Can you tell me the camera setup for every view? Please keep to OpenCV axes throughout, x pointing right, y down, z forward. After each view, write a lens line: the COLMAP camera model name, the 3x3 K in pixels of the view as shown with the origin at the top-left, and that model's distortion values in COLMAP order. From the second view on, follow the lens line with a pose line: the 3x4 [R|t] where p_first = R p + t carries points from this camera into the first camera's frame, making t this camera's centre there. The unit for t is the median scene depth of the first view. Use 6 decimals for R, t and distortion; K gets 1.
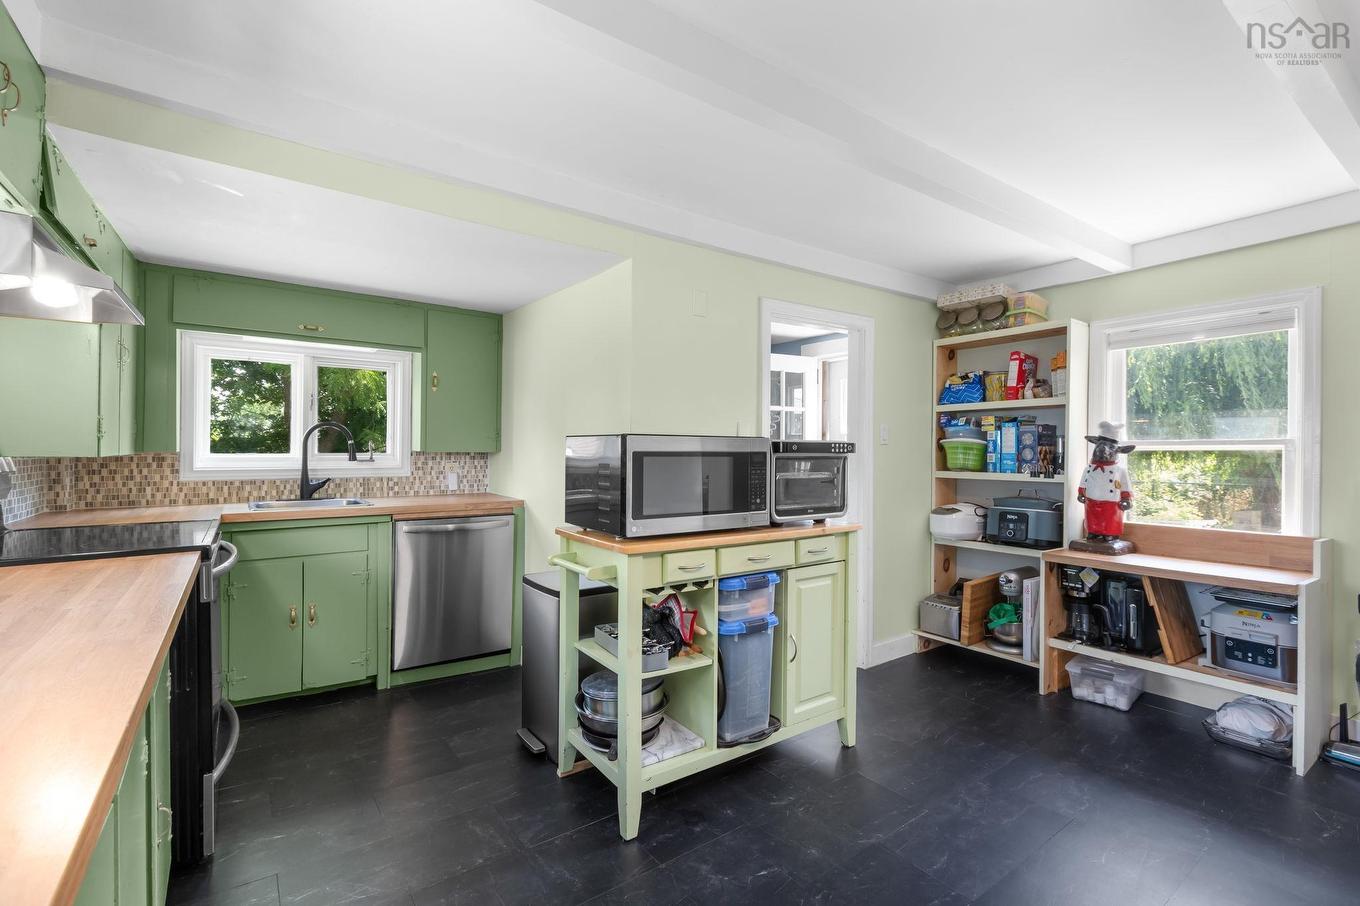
lens RADIAL K [[615.6, 0, 687.9], [0, 615.6, 448.2], [0, 0, 1]] dist [0.002928, -0.000166]
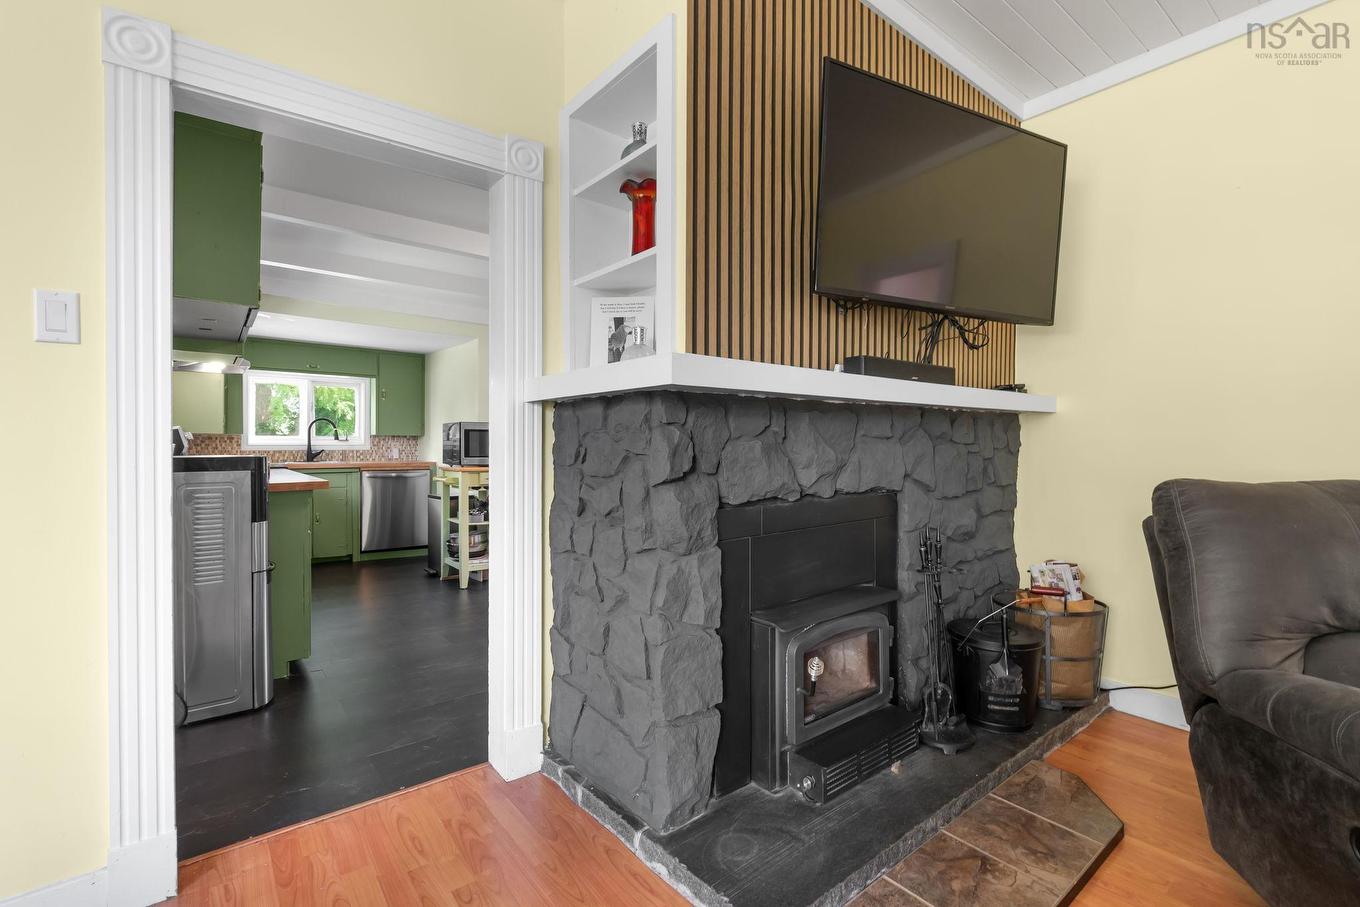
lens RADIAL K [[615.6, 0, 687.9], [0, 615.6, 448.7], [0, 0, 1]] dist [0.002928, -0.000166]
pose [[0.998668, -0.006818, 0.051140, 0.397604], [0.006568, 0.999966, 0.005051, 0.045892], [-0.051172, -0.004709, 0.998679, -0.871795]]
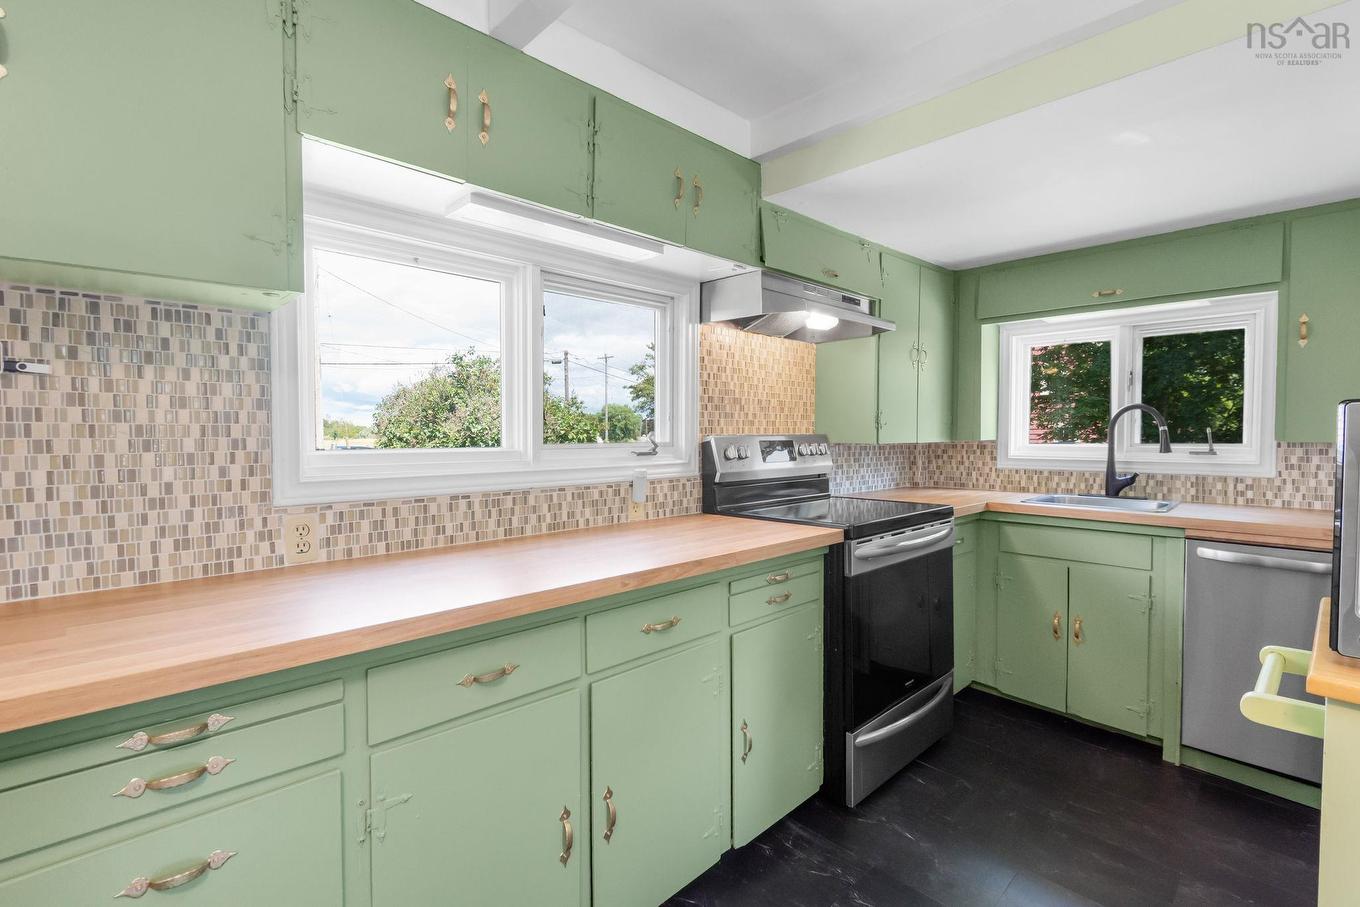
lens RADIAL K [[608.9, 0, 689.7], [0, 608.9, 452.3], [0, 0, 1]] dist [0.013000, -0.010117]
pose [[0.145714, 0.022770, -0.989065, 0.132639], [0.000848, 0.999732, 0.023140, 0.001784], [0.989326, -0.004210, 0.145656, 0.312469]]
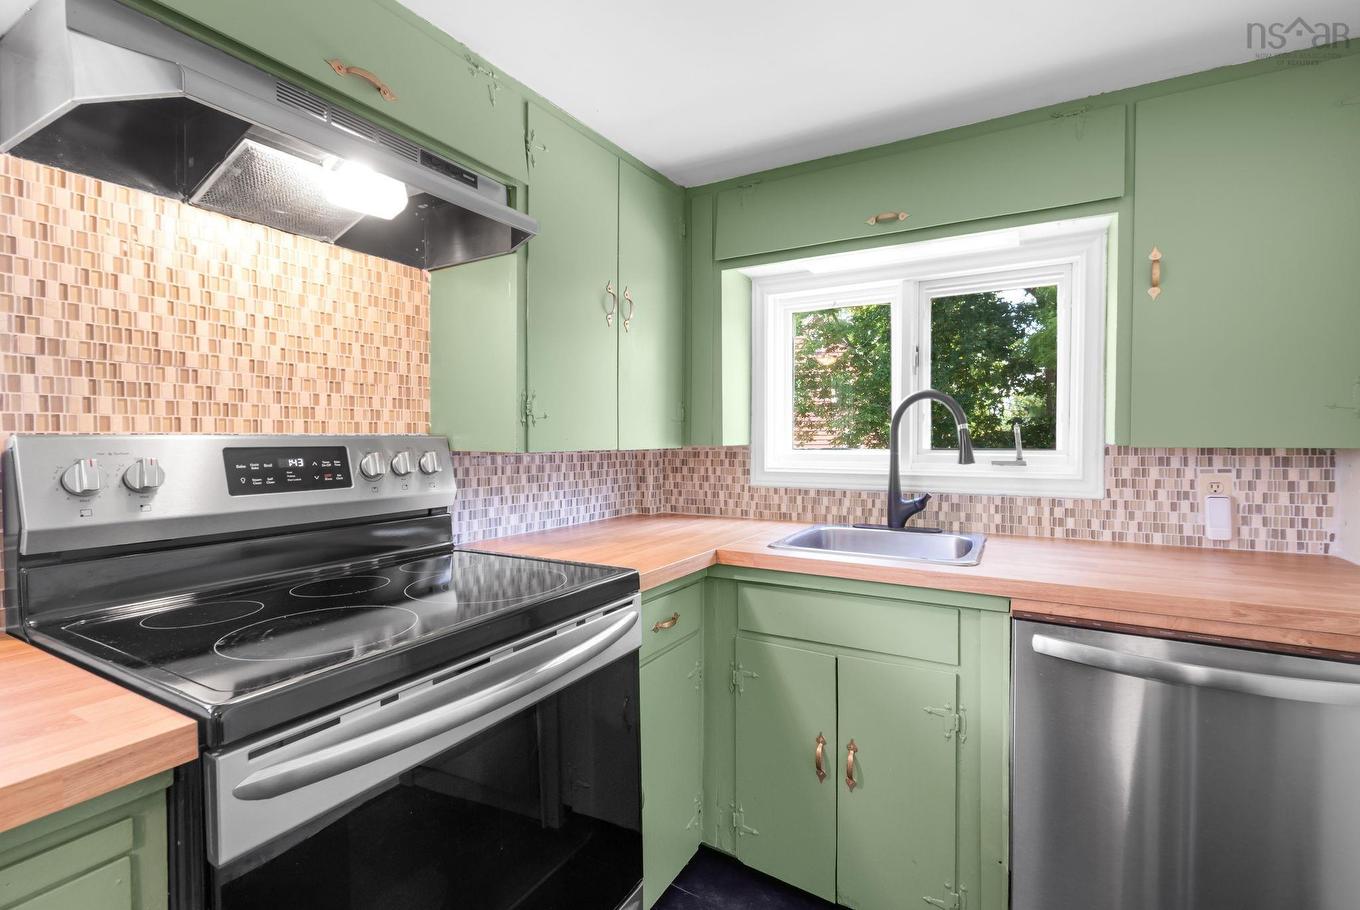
lens RADIAL K [[615.6, 0, 687.9], [0, 615.6, 450.2], [0, 0, 1]] dist [0.002928, -0.000166]
pose [[0.421818, 0.008265, -0.906643, -0.188192], [0.002473, 0.999944, 0.010266, 0.003704], [0.906677, -0.006572, 0.421774, 0.603689]]
